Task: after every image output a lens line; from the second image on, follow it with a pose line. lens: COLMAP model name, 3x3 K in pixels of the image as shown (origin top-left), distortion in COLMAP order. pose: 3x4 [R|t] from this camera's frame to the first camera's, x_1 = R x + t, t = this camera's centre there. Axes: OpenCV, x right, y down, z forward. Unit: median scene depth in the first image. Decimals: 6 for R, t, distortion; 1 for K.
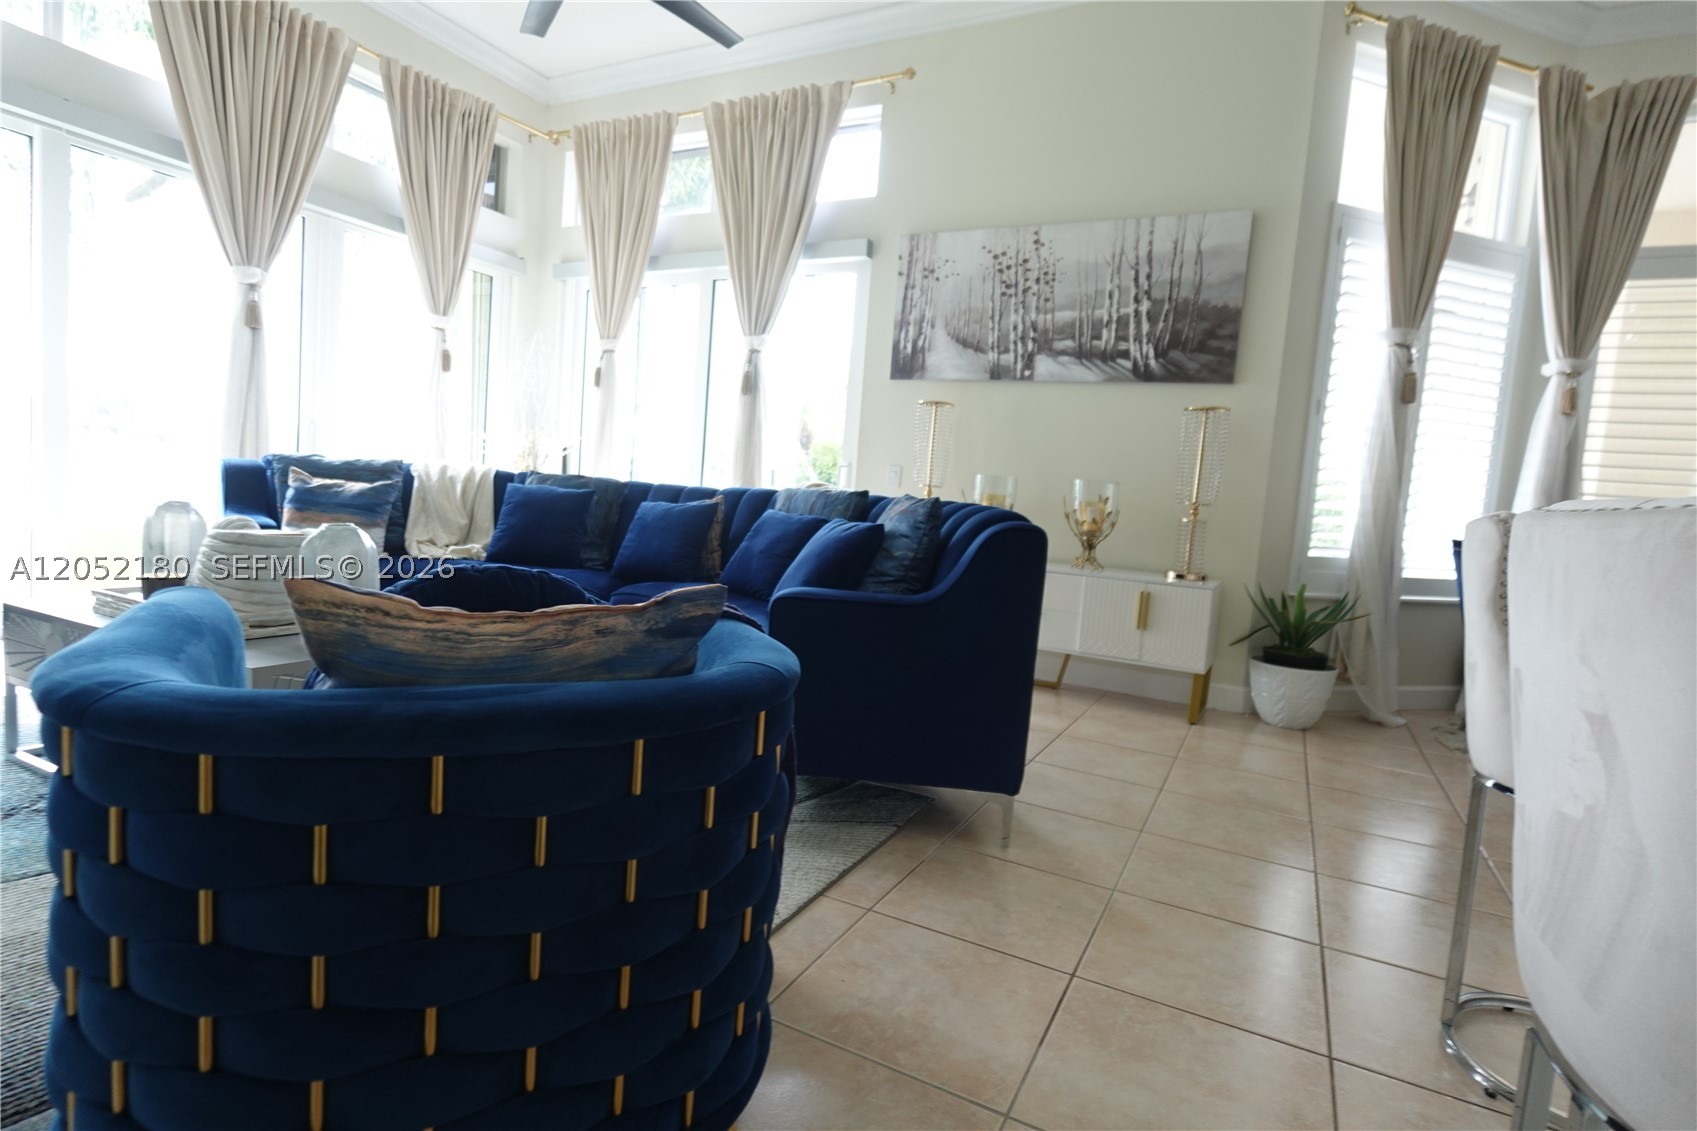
lens RADIAL K [[857.8, 0, 851.3], [0, 857.8, 563.4], [0, 0, 1]] dist [-0.001534, -0.000344]
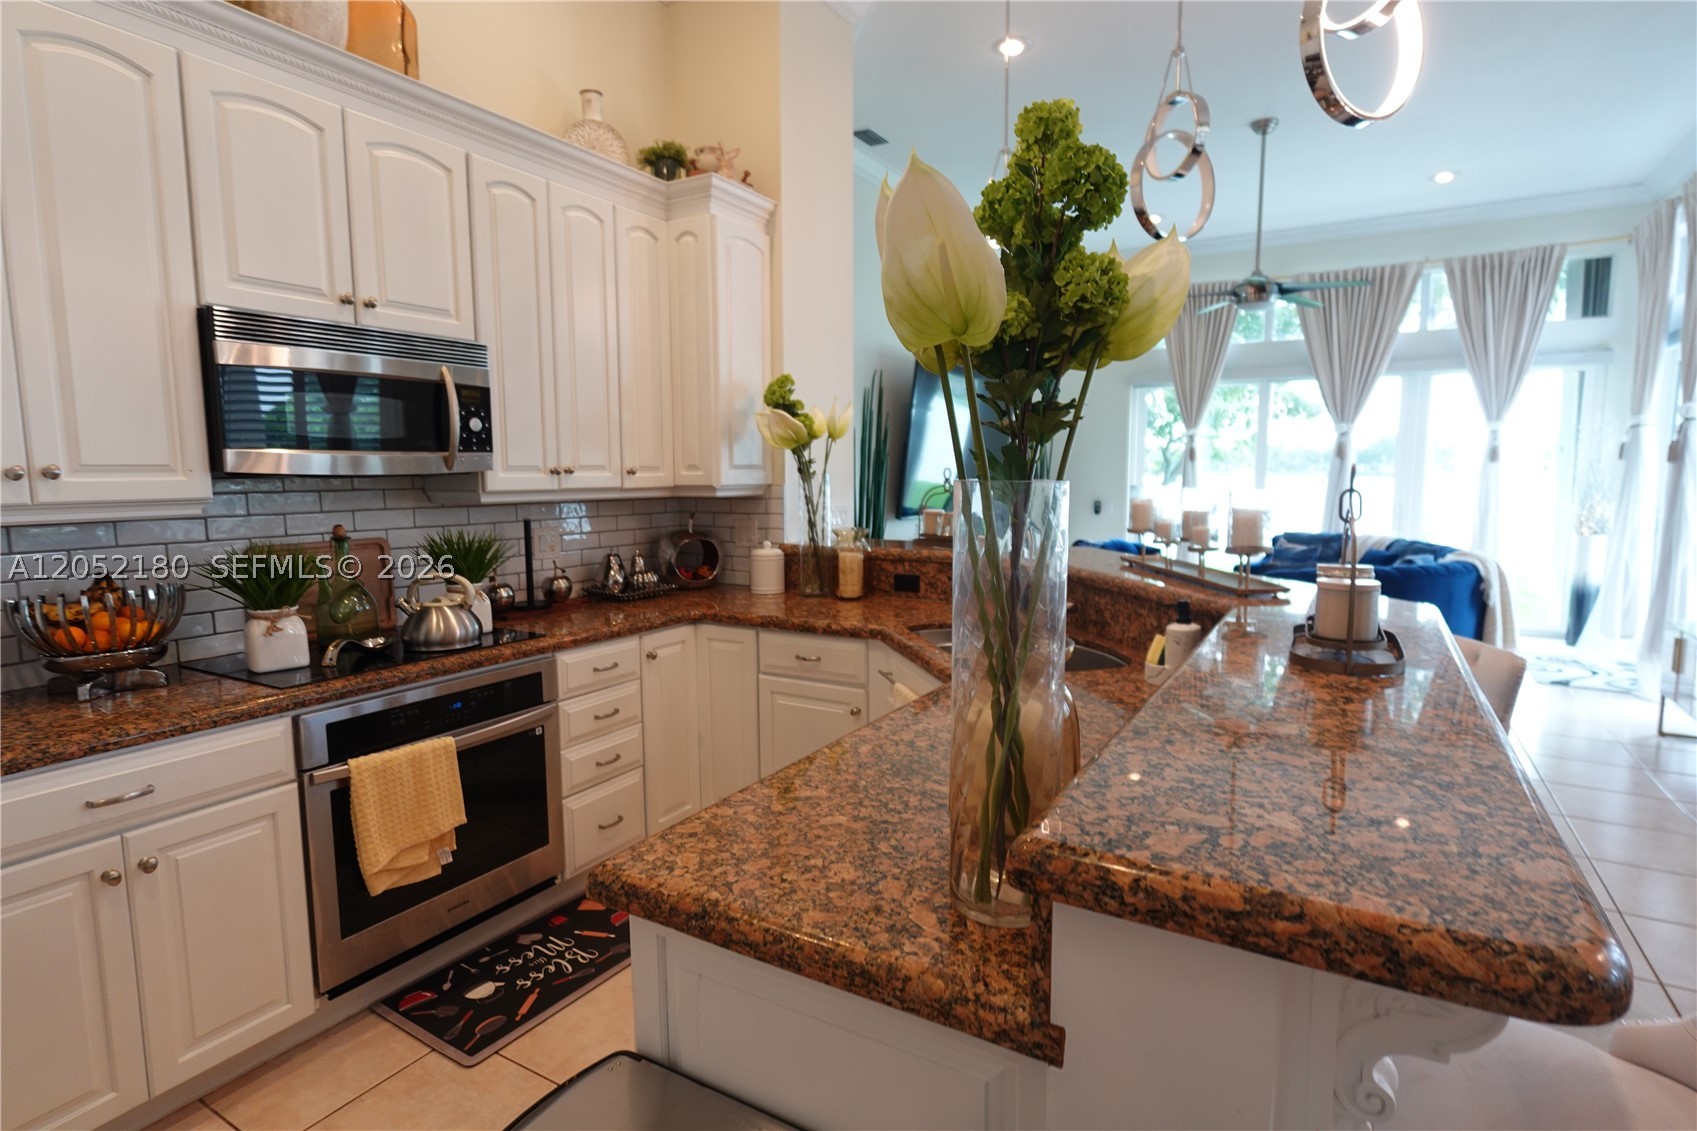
lens RADIAL K [[857.8, 0, 851.3], [0, 857.8, 563.4], [0, 0, 1]] dist [-0.001534, -0.000344]
pose [[-0.058439, 0.034401, -0.997698, 1.101542], [-0.088189, 0.995321, 0.039484, -0.037026], [0.994388, 0.090294, -0.055132, 0.110413]]
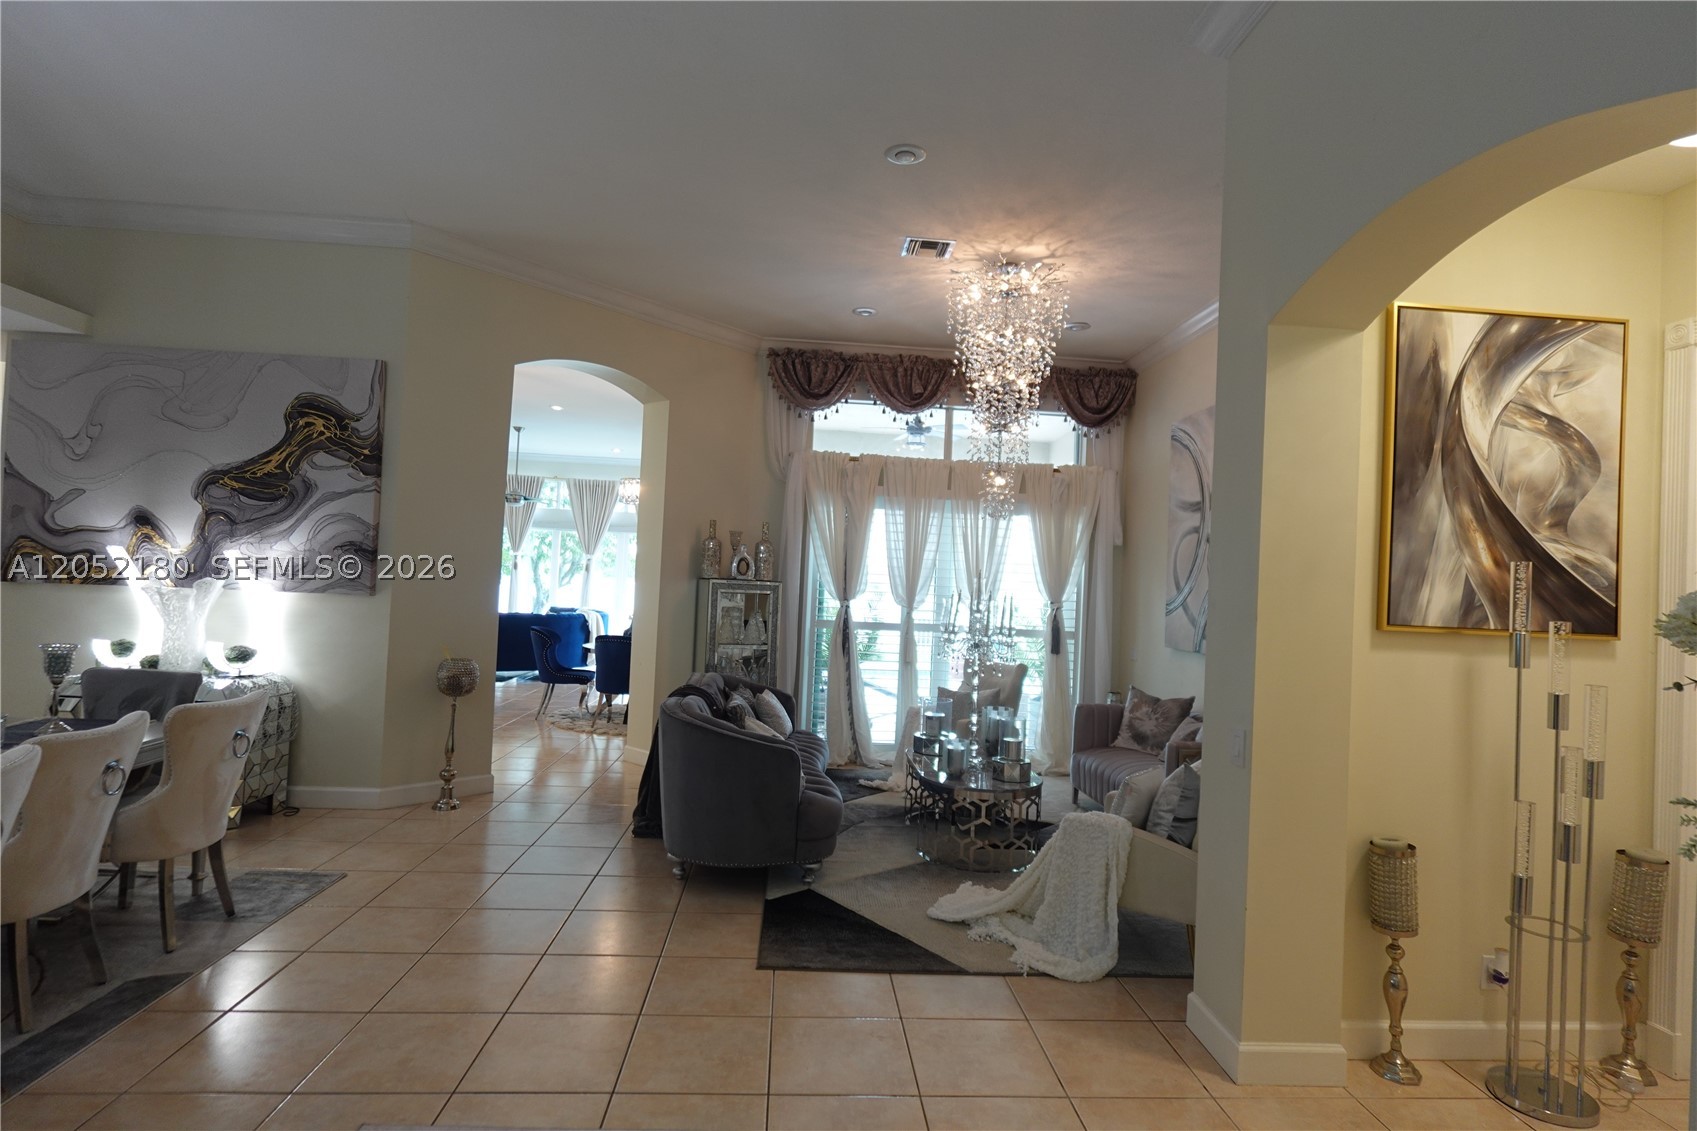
lens RADIAL K [[857.8, 0, 851.3], [0, 857.8, 563.4], [0, 0, 1]] dist [-0.001534, -0.000344]
pose [[0.519938, -0.066785, -0.851589, 2.801531], [-0.082449, 0.988360, -0.127851, 0.052853], [0.850215, 0.136687, 0.508380, 0.121897]]
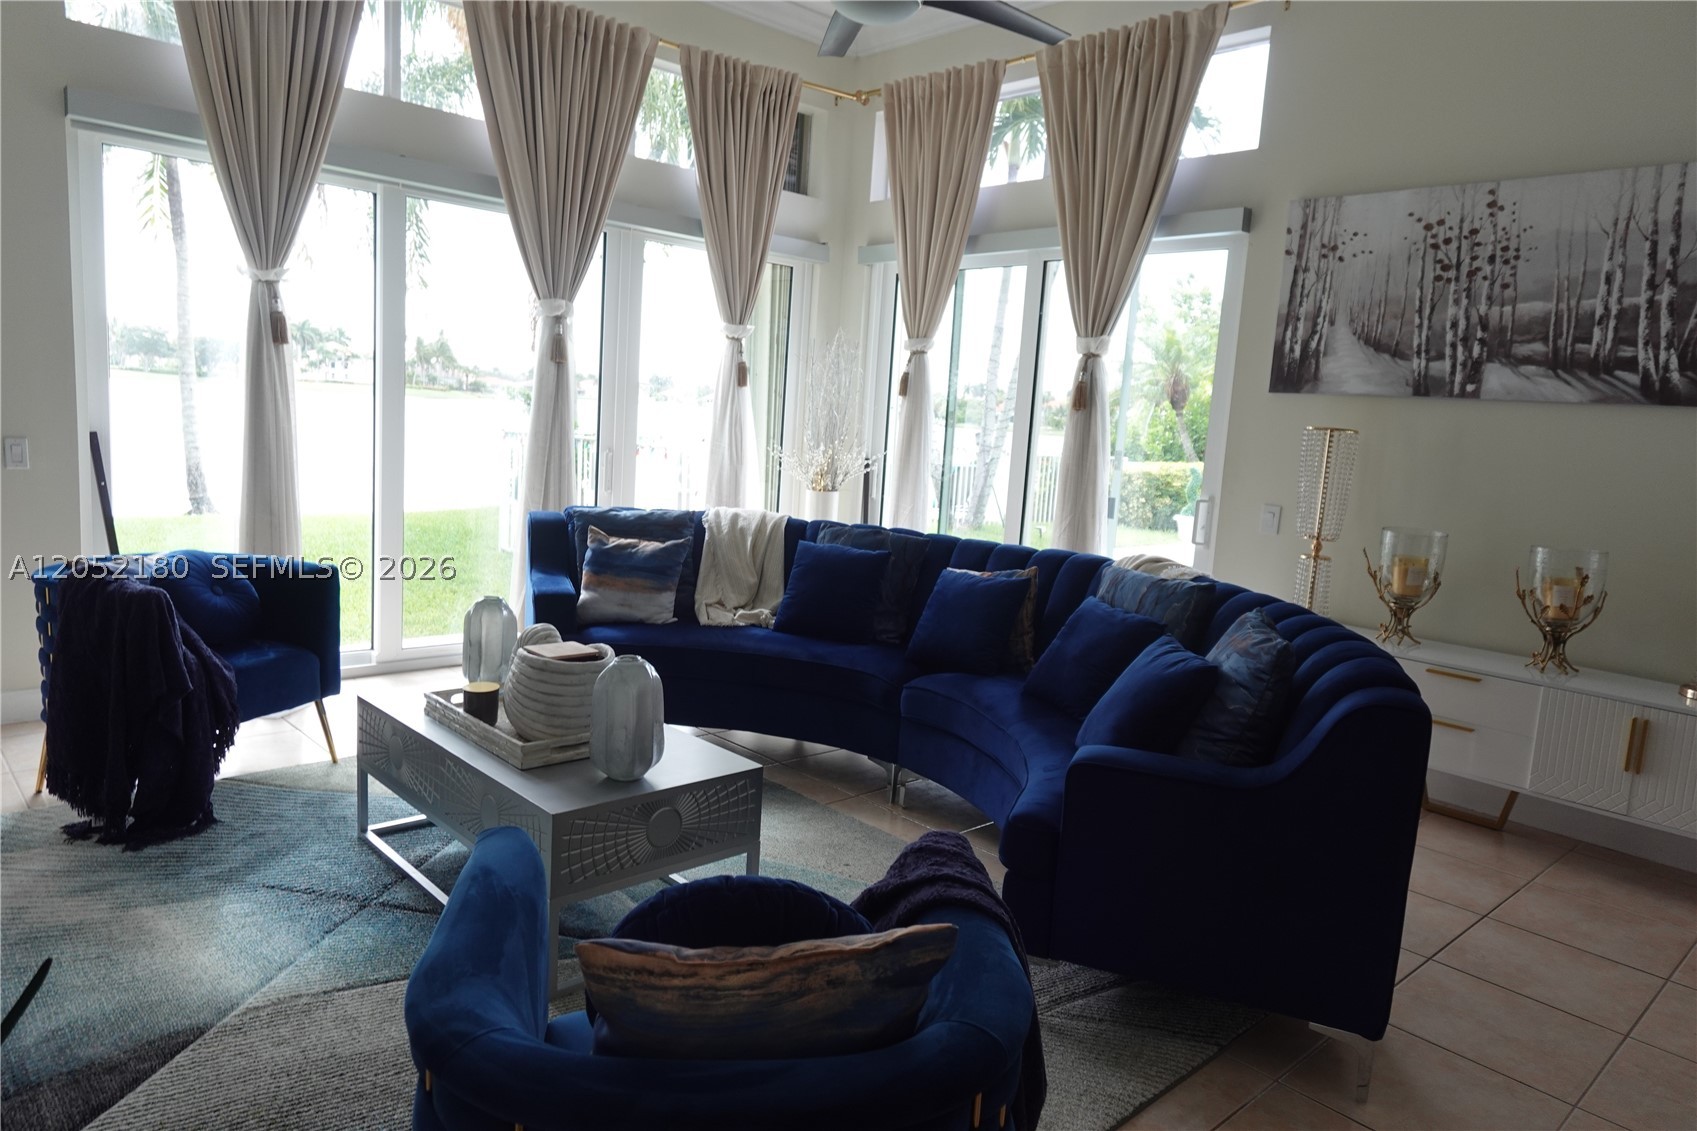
lens RADIAL K [[1098.9, 0, 854.3], [0, 1098.9, 560.5], [0, 0, 1]] dist [0.013130, -0.000744]
pose [[0.941250, 0.030685, -0.336313, 0.034874], [-0.021718, 0.999302, 0.030390, -0.095828], [0.337011, -0.021301, 0.941260, -0.051591]]
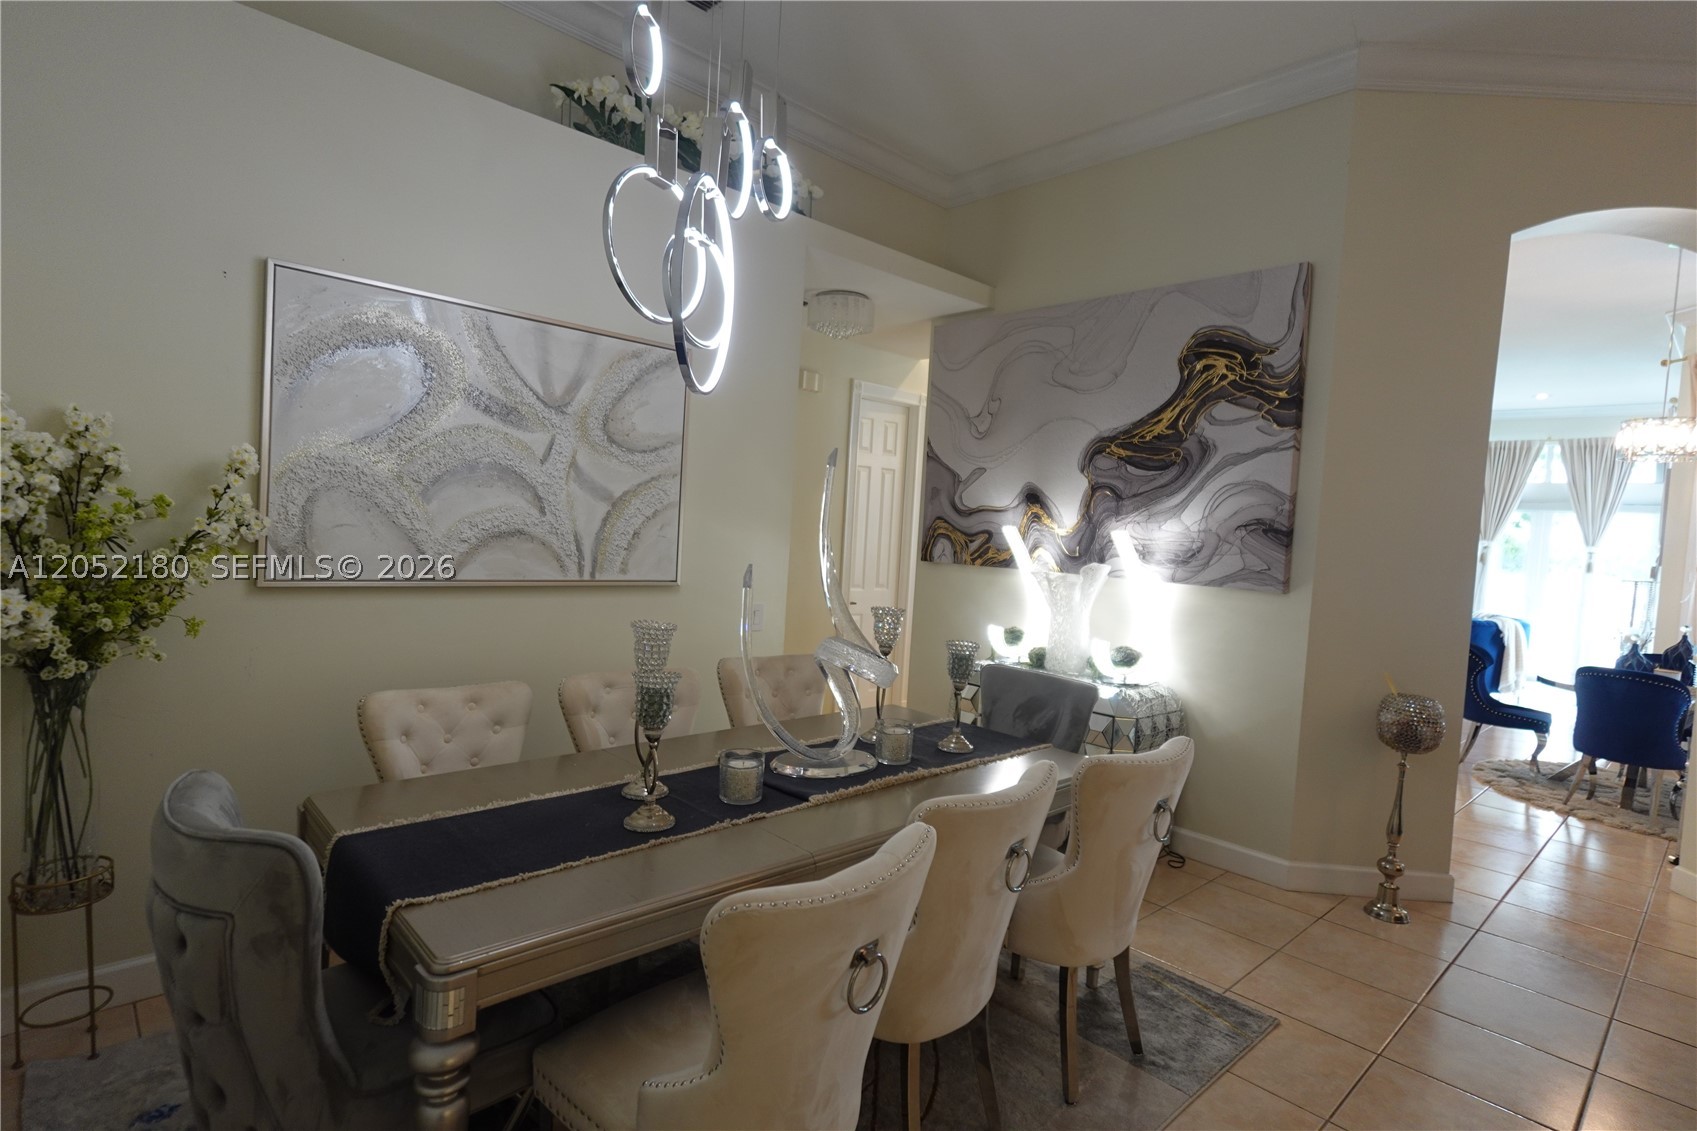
lens RADIAL K [[857.8, 0, 851.3], [0, 857.8, 563.4], [0, 0, 1]] dist [-0.001534, -0.000344]
pose [[-0.322556, -0.048585, -0.945303, 2.394371], [-0.165623, 0.986172, 0.005828, 0.036892], [0.931948, 0.158444, -0.326142, 0.037853]]
